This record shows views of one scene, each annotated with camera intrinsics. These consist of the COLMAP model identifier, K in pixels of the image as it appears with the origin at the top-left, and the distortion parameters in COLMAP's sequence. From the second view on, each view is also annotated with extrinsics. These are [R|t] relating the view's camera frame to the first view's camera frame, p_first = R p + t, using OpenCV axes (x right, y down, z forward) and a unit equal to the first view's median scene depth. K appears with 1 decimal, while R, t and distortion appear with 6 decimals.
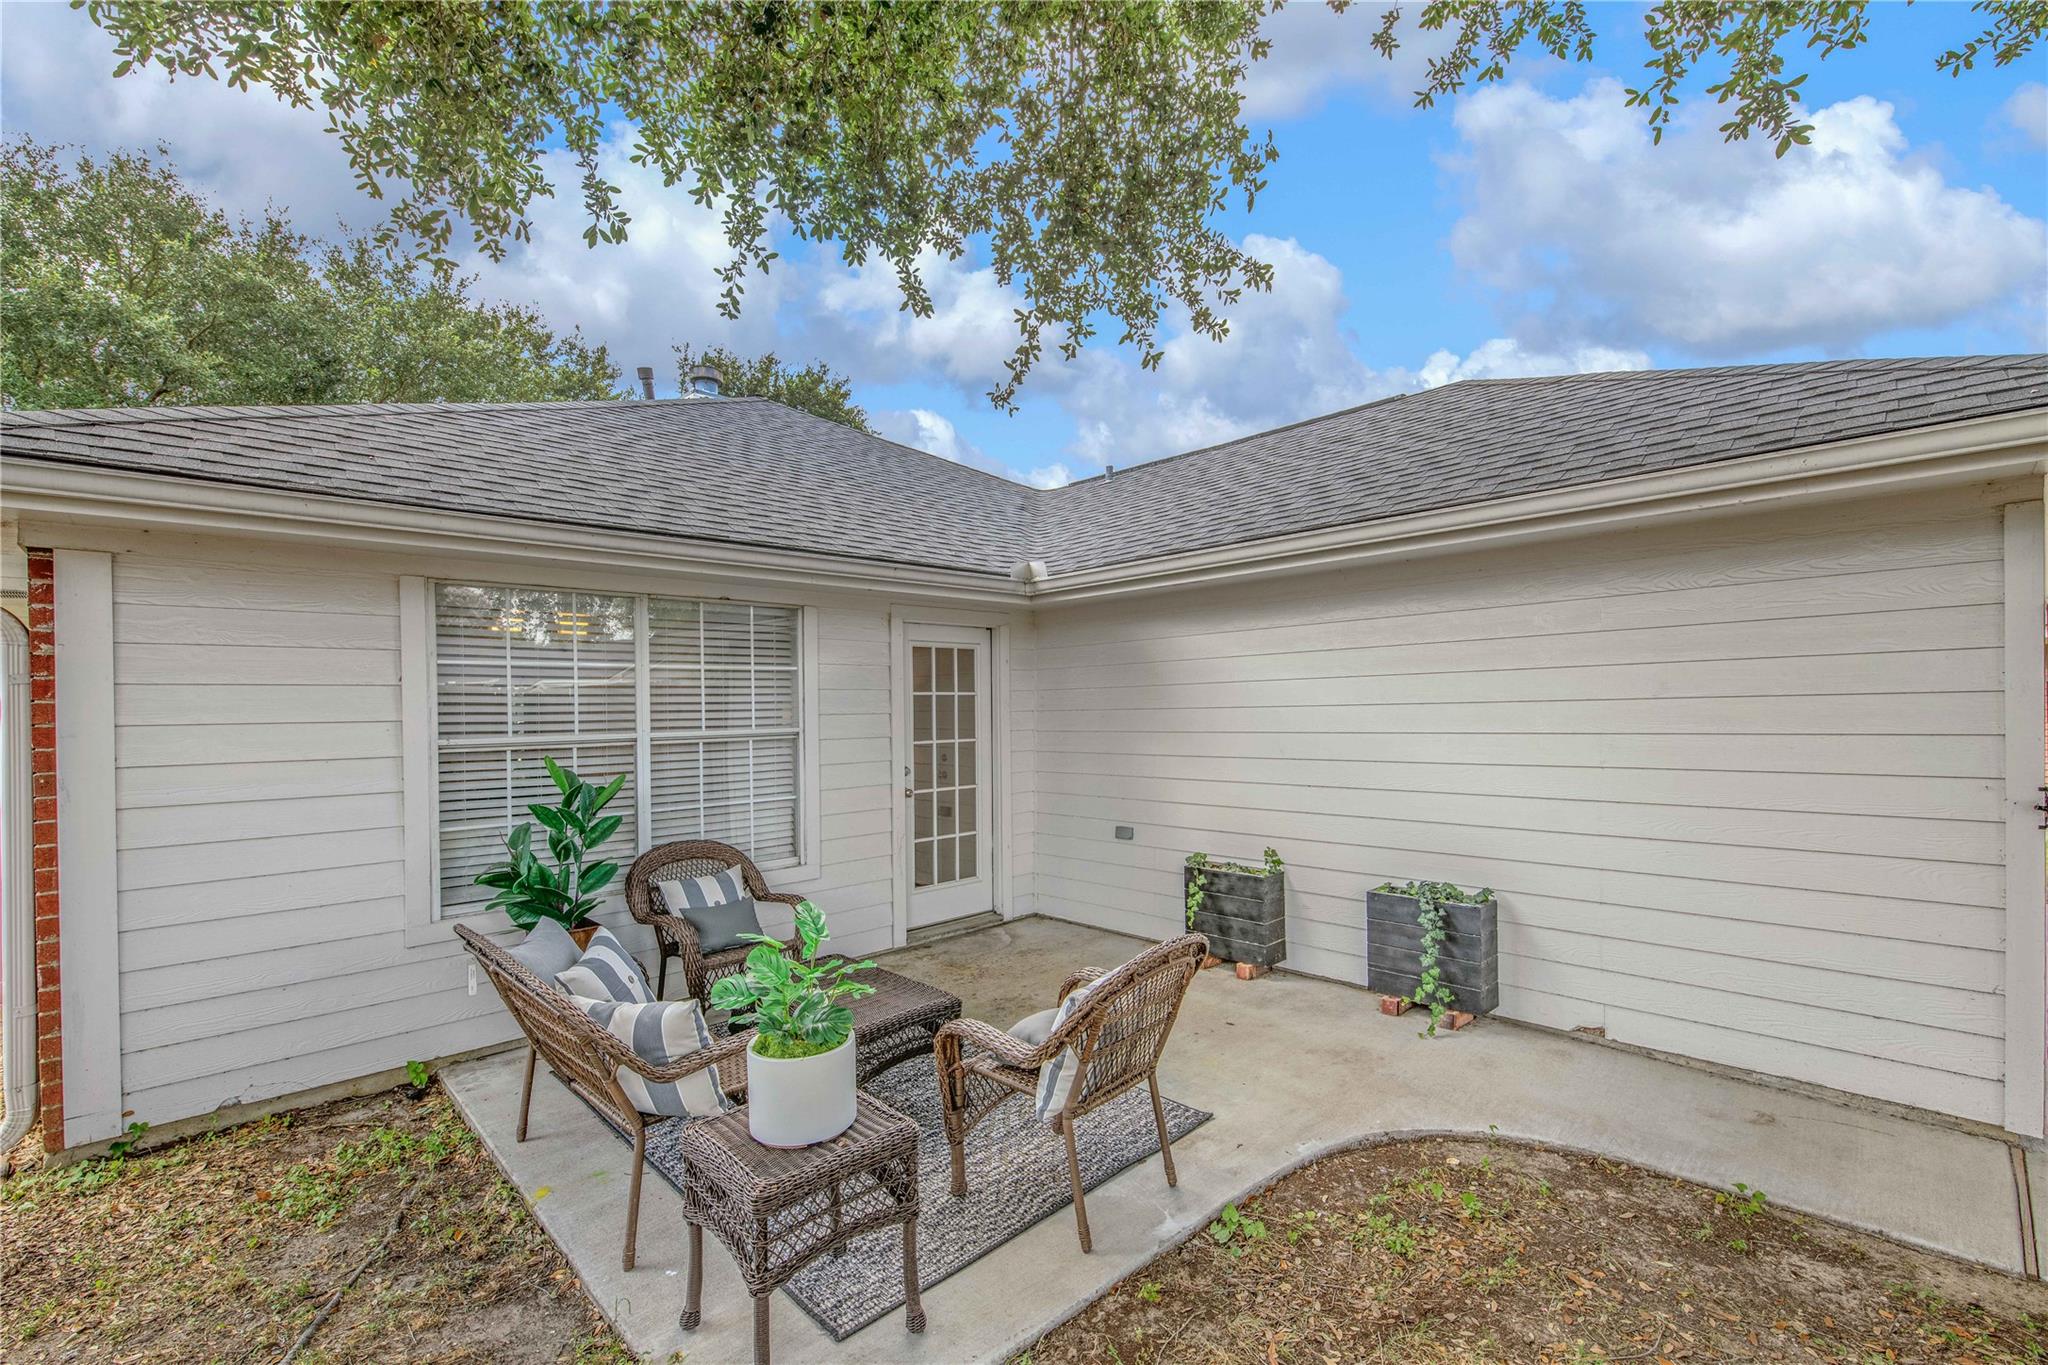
lens RADIAL K [[902.7, 0, 1107.5], [0, 902.7, 710.4], [0, 0, 1]] dist [0.002902, 0.000183]
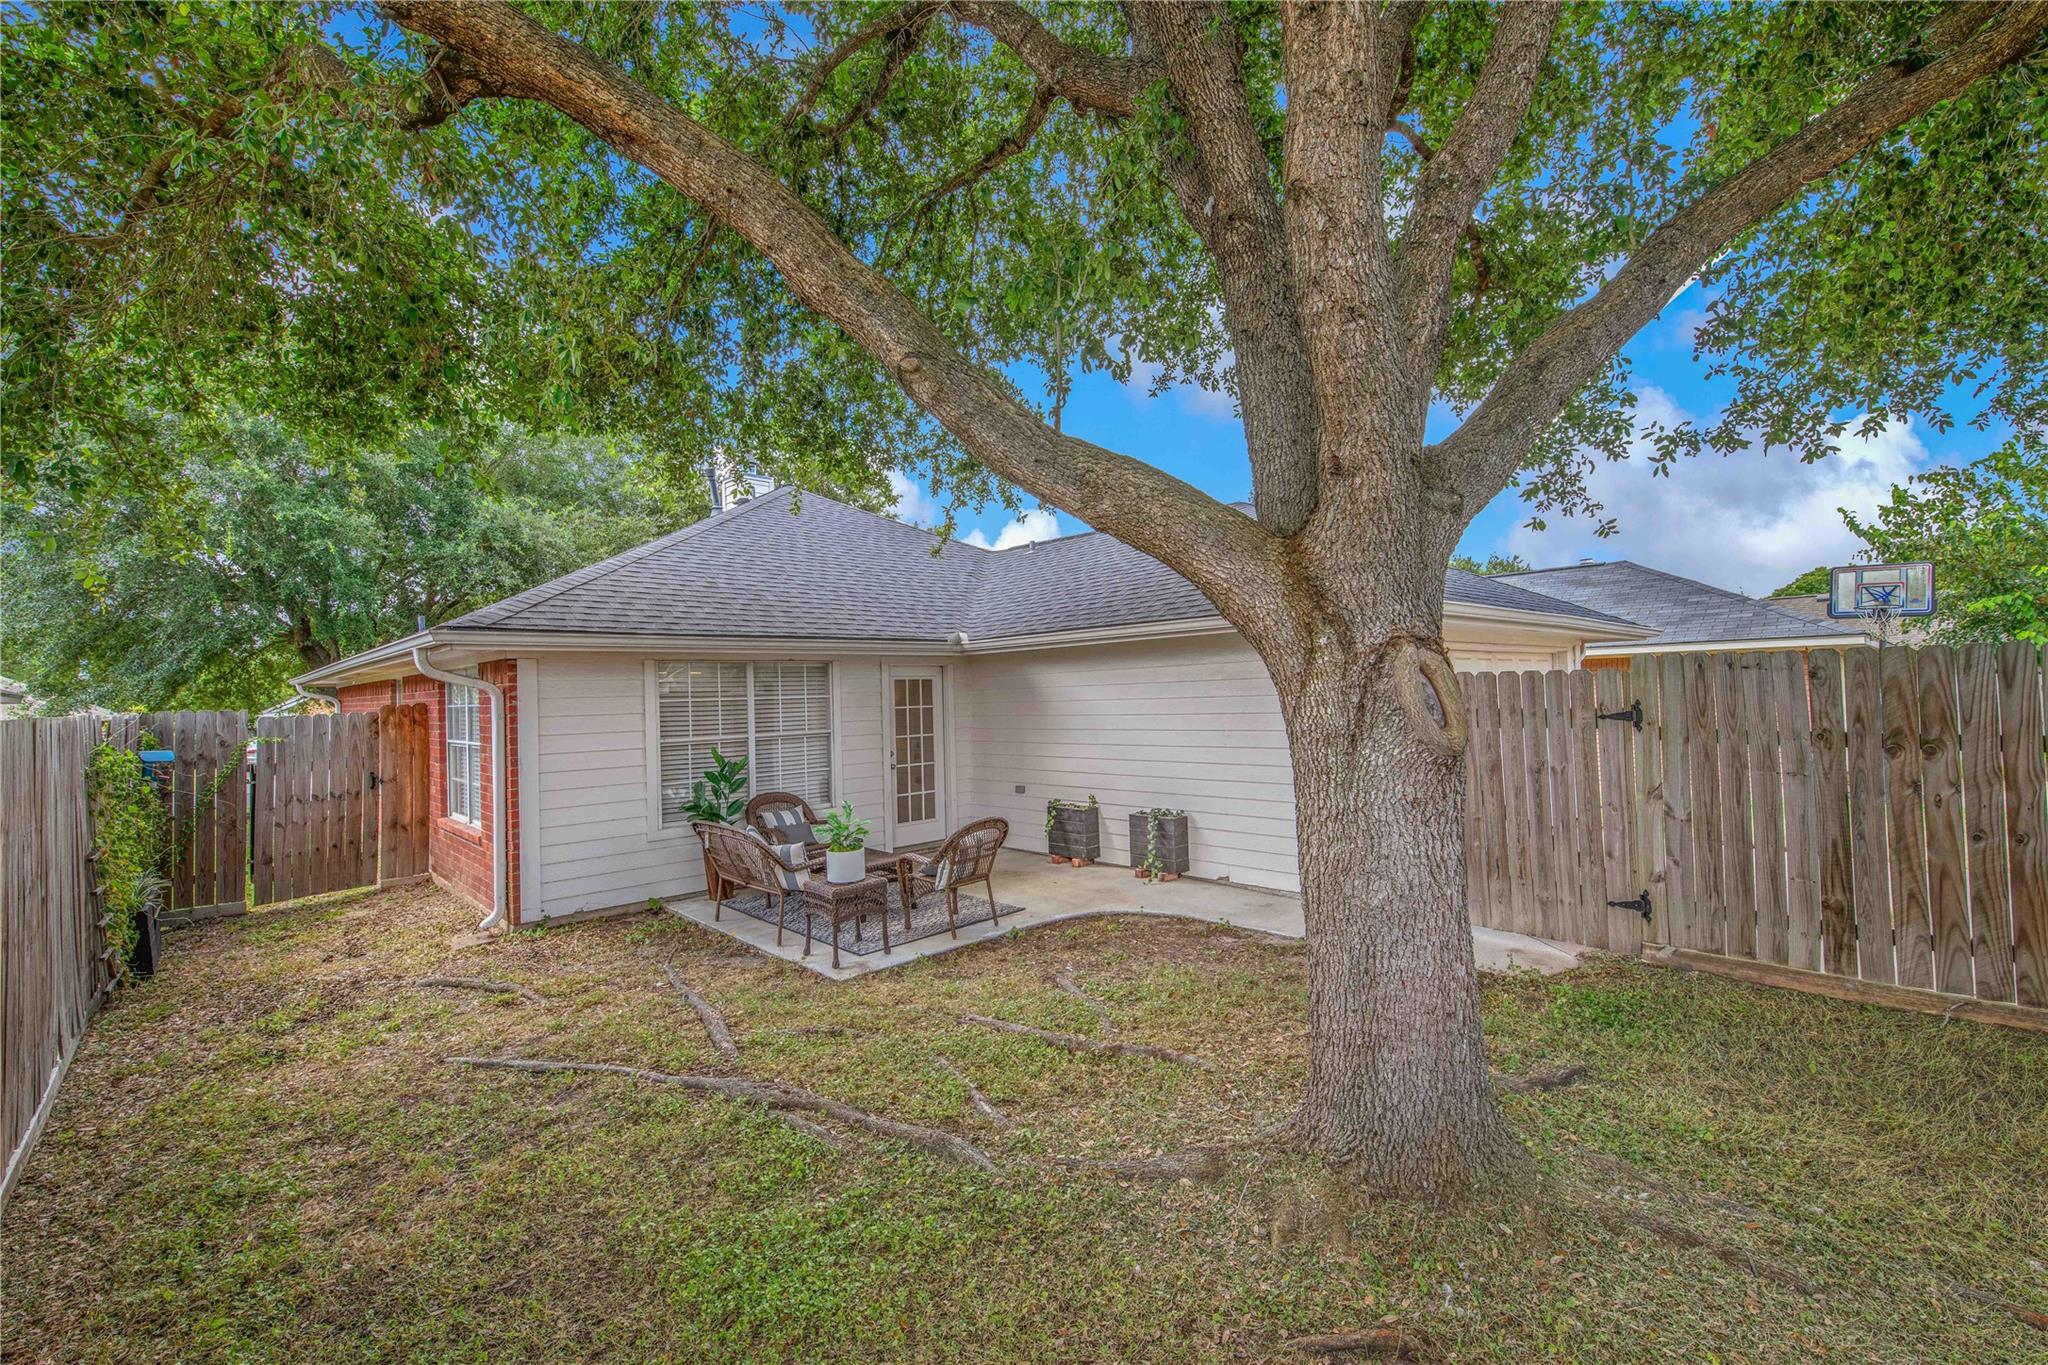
lens RADIAL K [[846.9, 0, 1029.1], [0, 846.9, 679.1], [0, 0, 1]] dist [0.002064, 0.000091]
pose [[0.997097, -0.016899, -0.074236, 0.196702], [0.015209, 0.999614, -0.023270, -0.040615], [0.074601, 0.022074, 0.996969, -0.722596]]
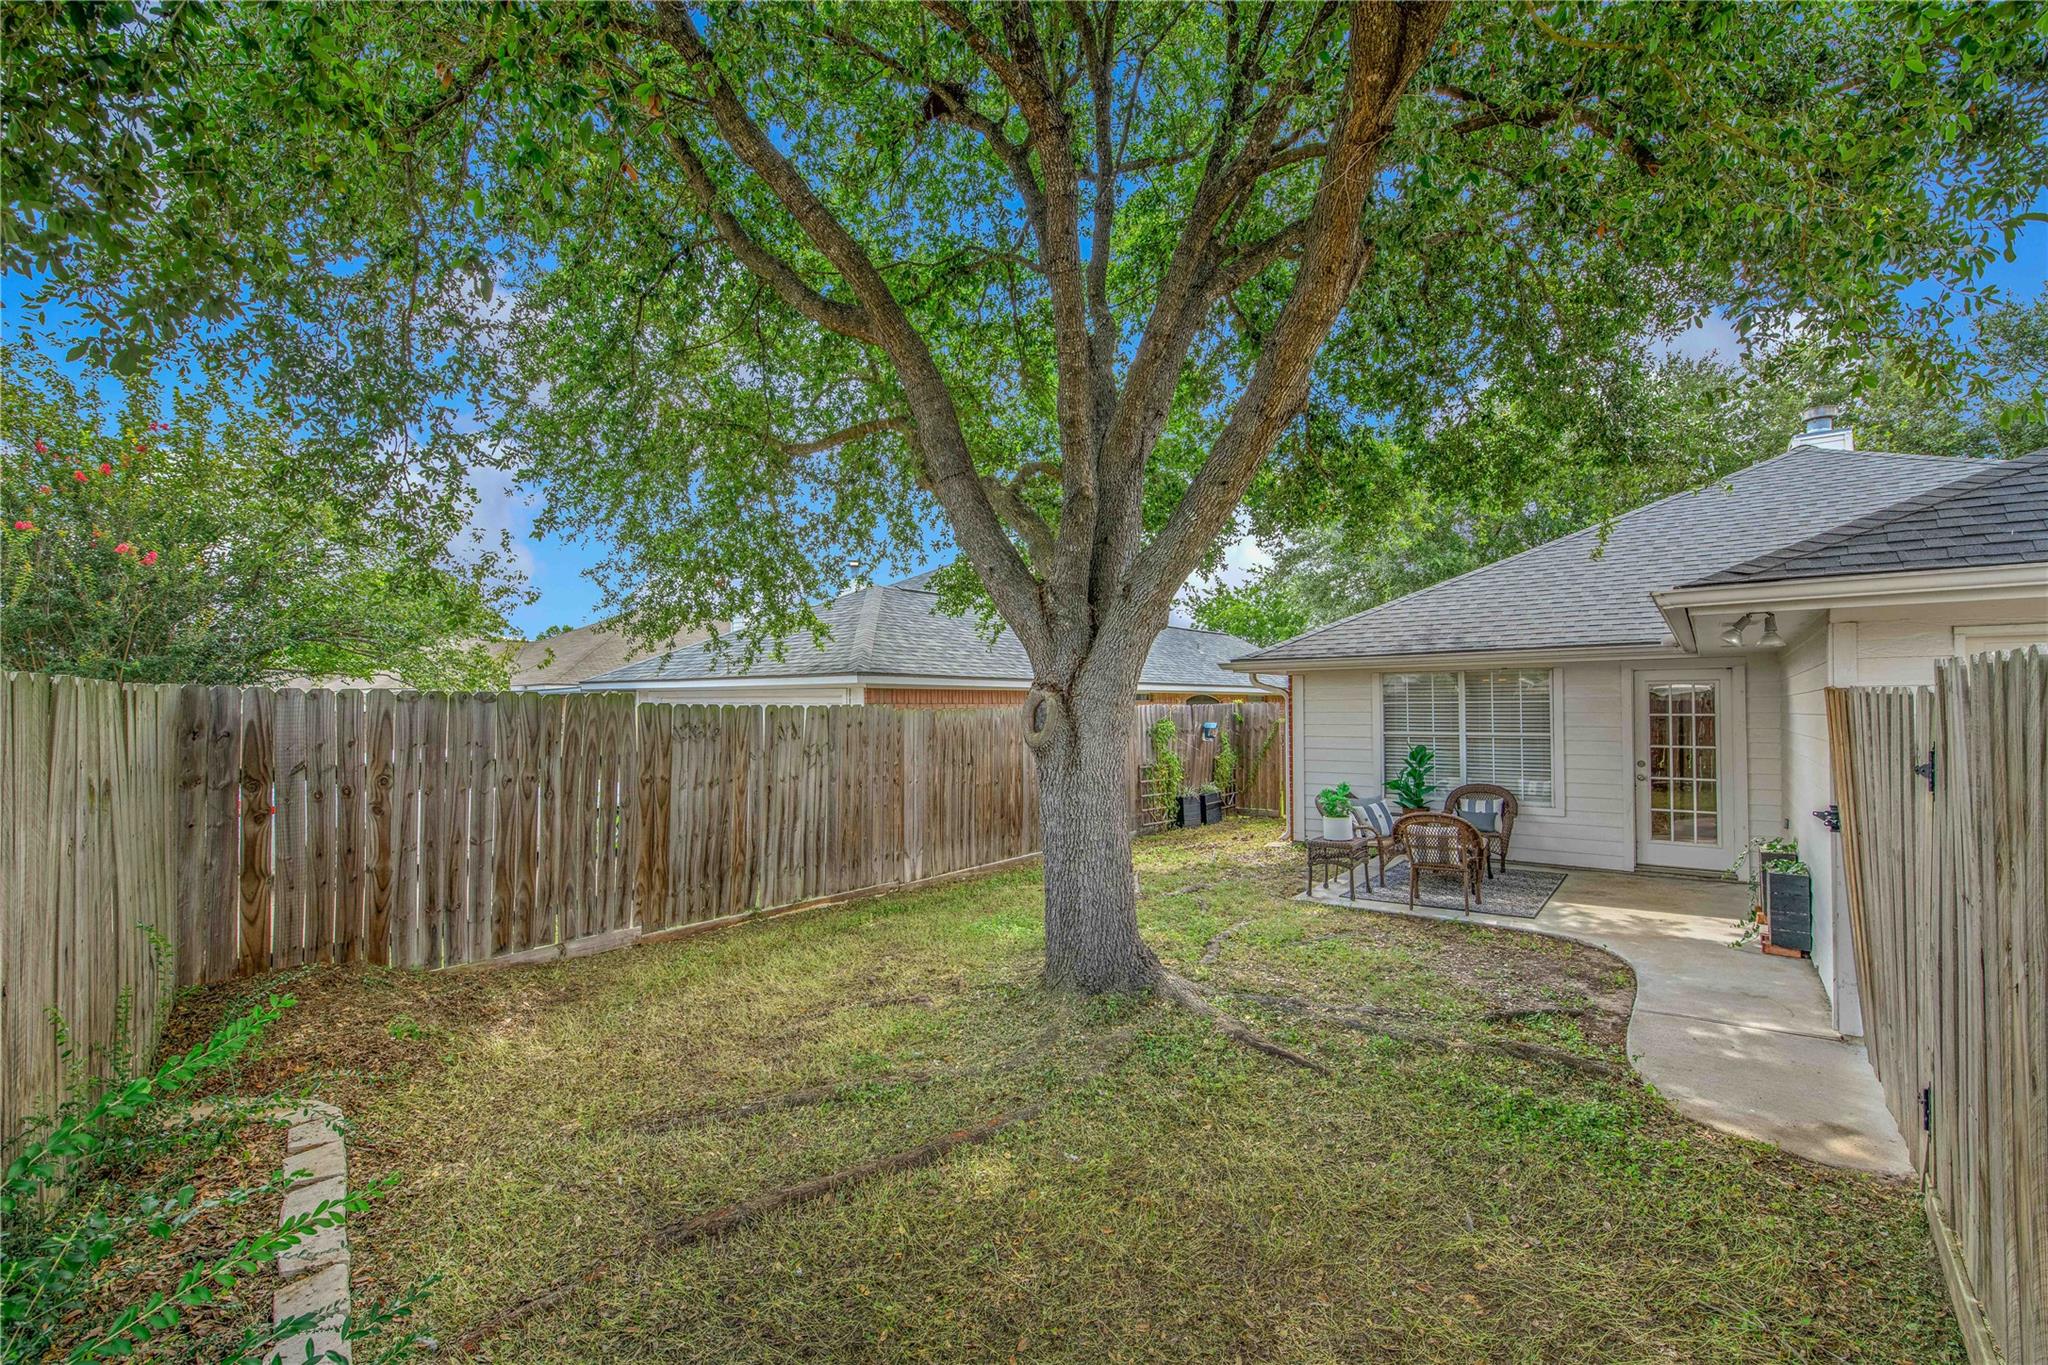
lens RADIAL K [[846.9, 0, 1029.1], [0, 846.9, 679.1], [0, 0, 1]] dist [0.002064, 0.000091]
pose [[0.171332, 0.002642, -0.985210, 1.376740], [0.004134, 0.999986, 0.003401, -0.119604], [0.985205, -0.004656, 0.171318, -0.436658]]
